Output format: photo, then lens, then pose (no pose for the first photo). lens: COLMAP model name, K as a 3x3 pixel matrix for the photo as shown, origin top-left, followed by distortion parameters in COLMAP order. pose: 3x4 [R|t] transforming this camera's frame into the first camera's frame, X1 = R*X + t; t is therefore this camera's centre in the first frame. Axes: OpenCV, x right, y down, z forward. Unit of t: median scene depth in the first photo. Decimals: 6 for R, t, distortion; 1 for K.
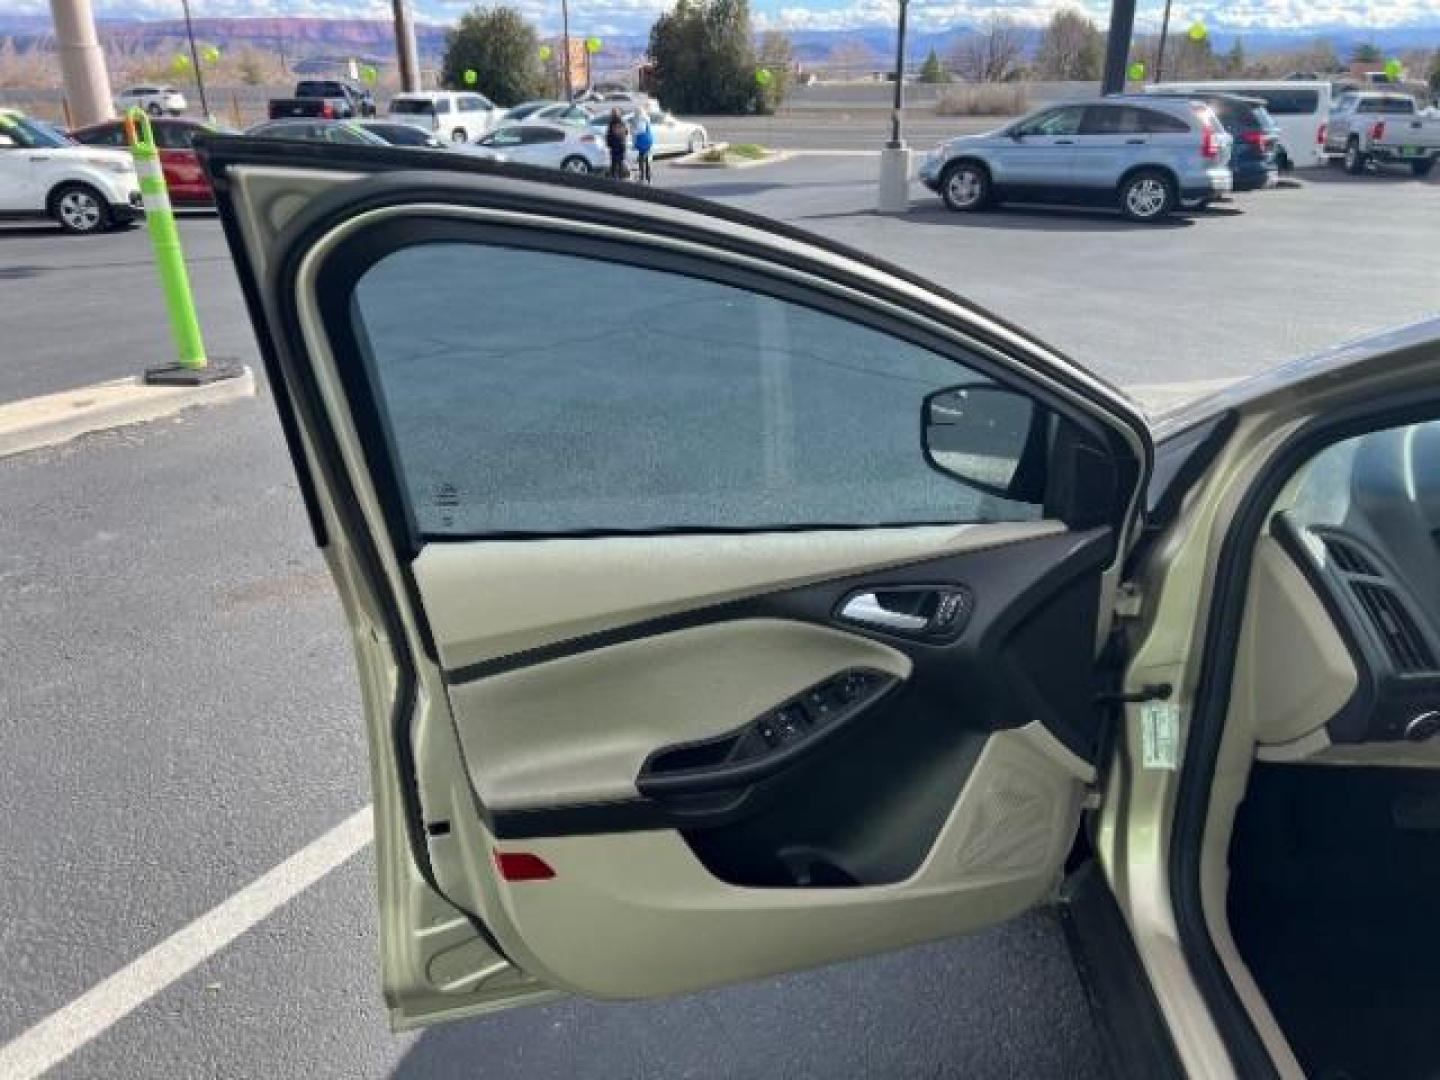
lens RADIAL K [[1088.2, 0, 728.9], [0, 1088.2, 537.1], [0, 0, 1]] dist [0.052521, -0.056295]
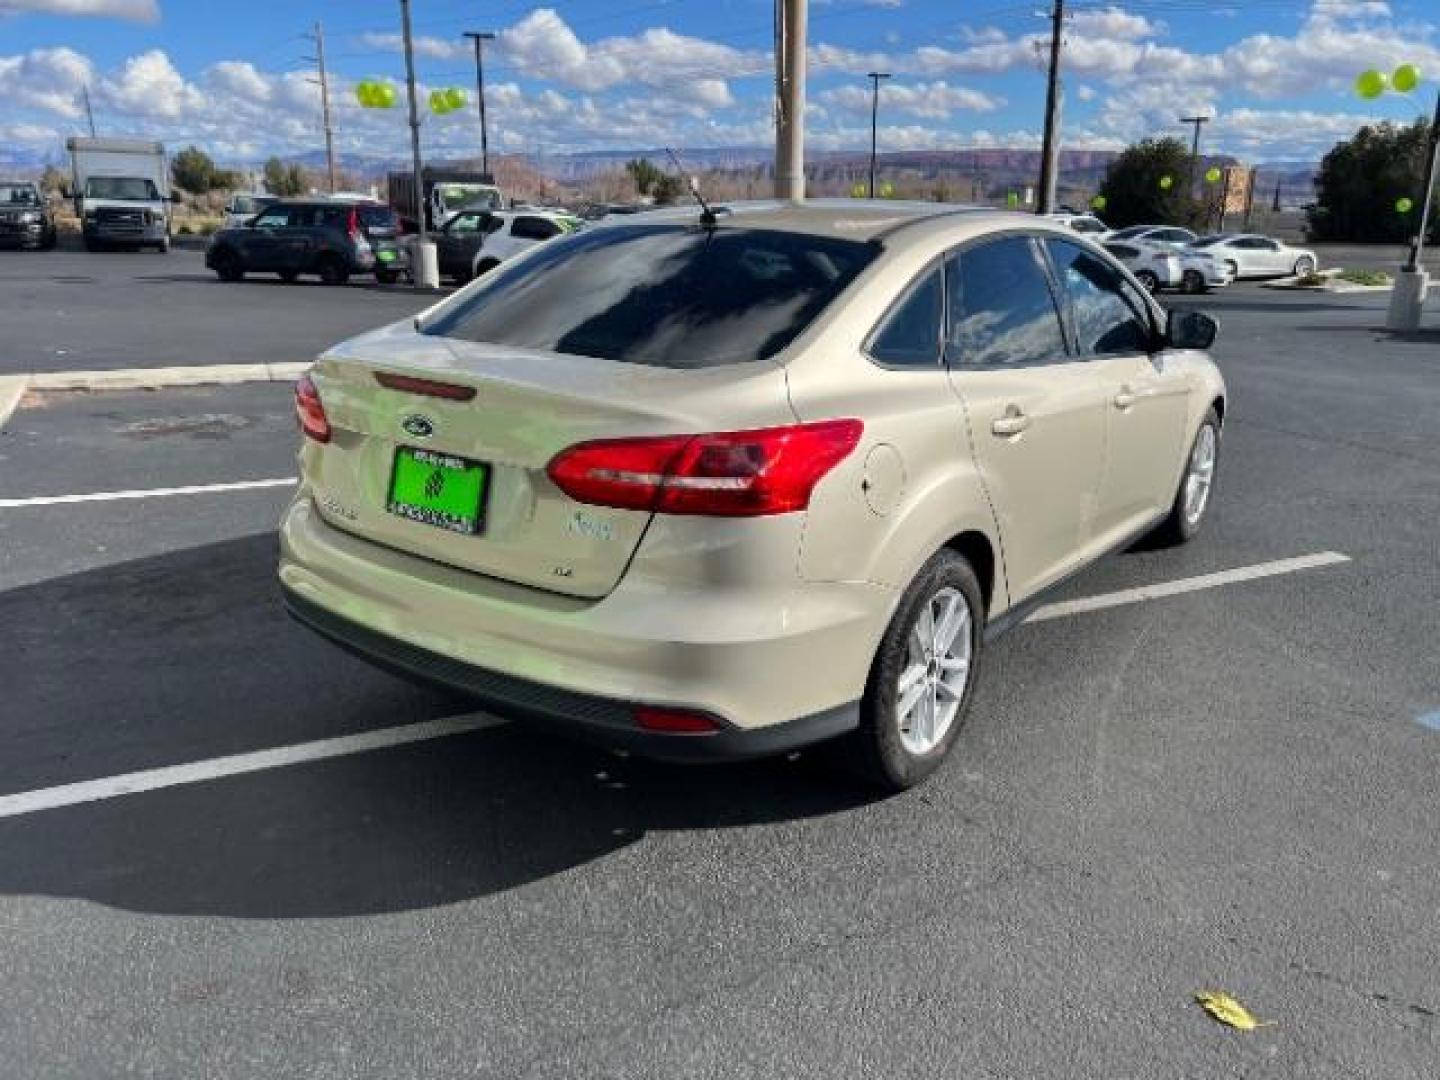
lens RADIAL K [[1088.2, 0, 728.9], [0, 1088.2, 537.1], [0, 0, 1]] dist [0.052521, -0.056295]
pose [[0.841032, 0.172649, -0.512696, 0.102195], [-0.223466, 0.973947, -0.038600, 0.043307], [0.492675, 0.147034, 0.857702, -0.103022]]
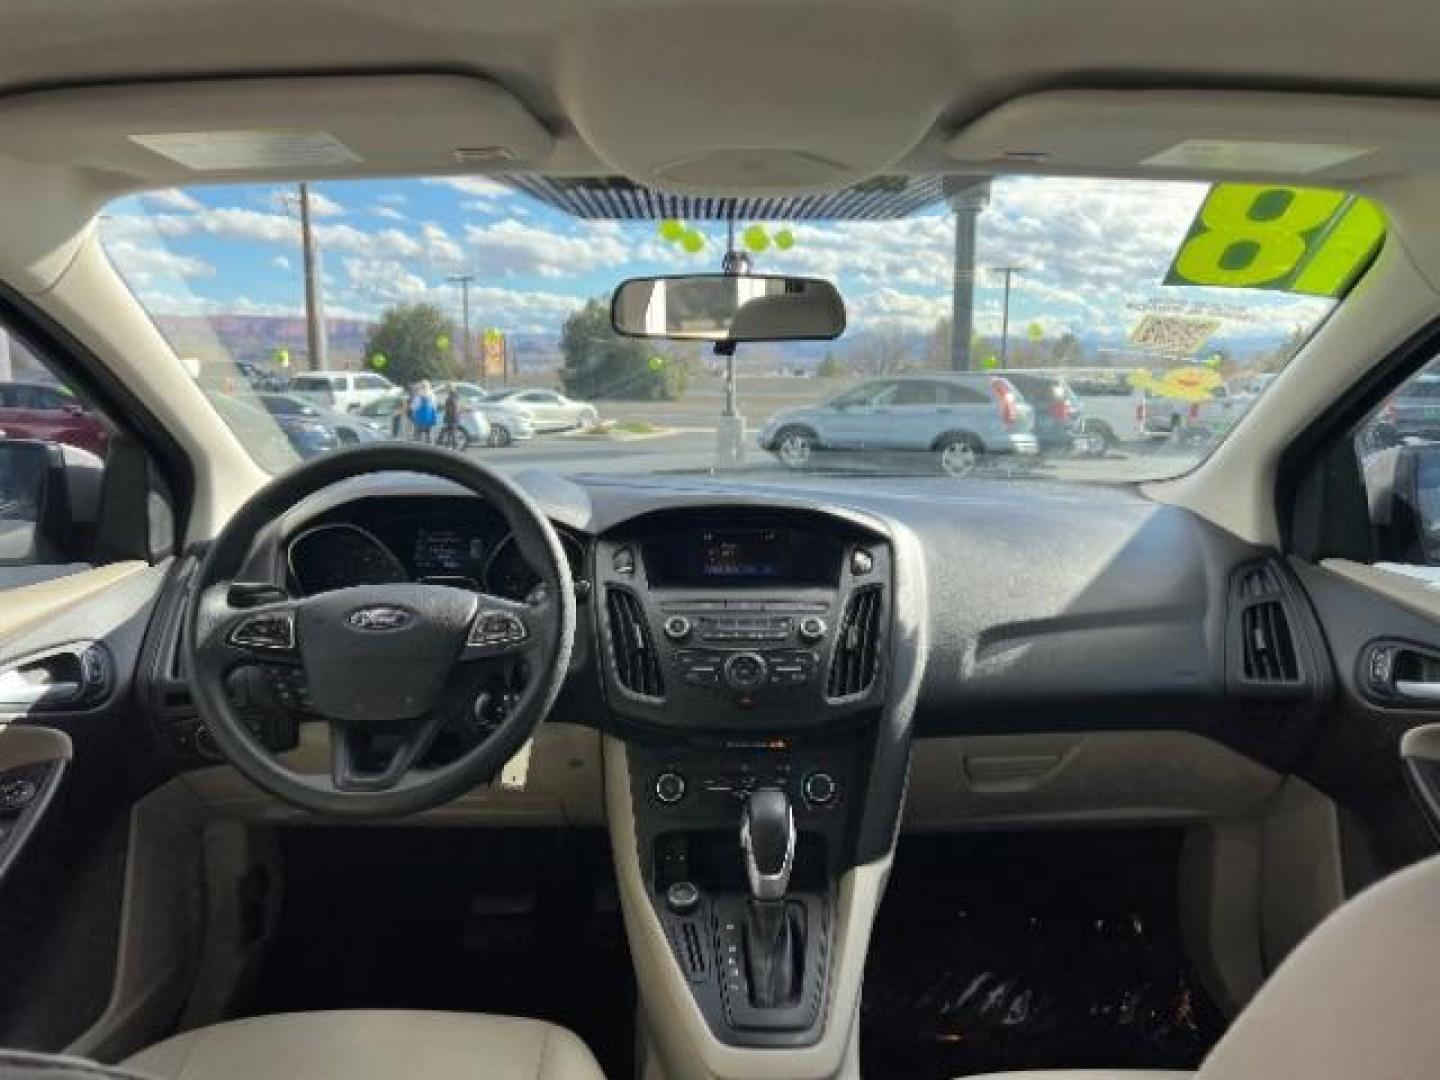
lens RADIAL K [[1089.4, 0, 720.0], [0, 1089.4, 540.0], [0, 0, 1]] dist [0.057431, -0.062218]
pose [[0.998103, 0.000658, 0.061563, 0.041930], [0.014241, 0.970357, -0.241257, 0.011528], [-0.059897, 0.241676, 0.968507, -0.002010]]
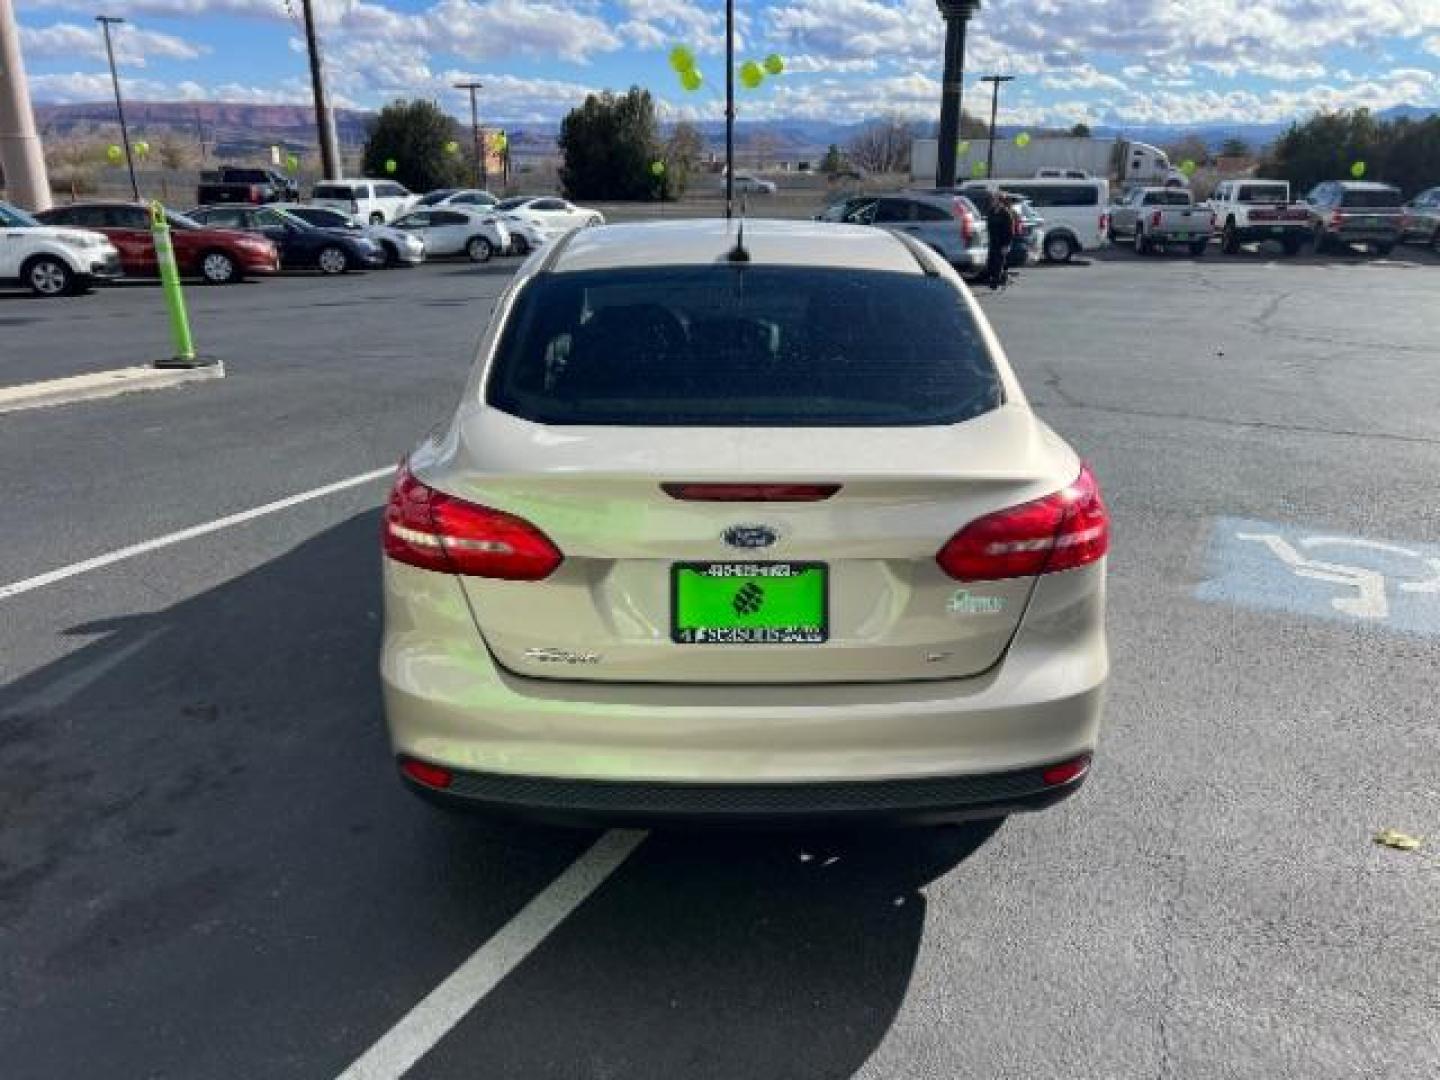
lens RADIAL K [[1088.2, 0, 728.9], [0, 1088.2, 537.1], [0, 0, 1]] dist [0.052521, -0.056295]
pose [[0.997701, -0.014669, 0.066163, 0.035349], [0.019207, 0.997467, -0.068482, 0.042083], [-0.064991, 0.069595, 0.995456, -0.115273]]
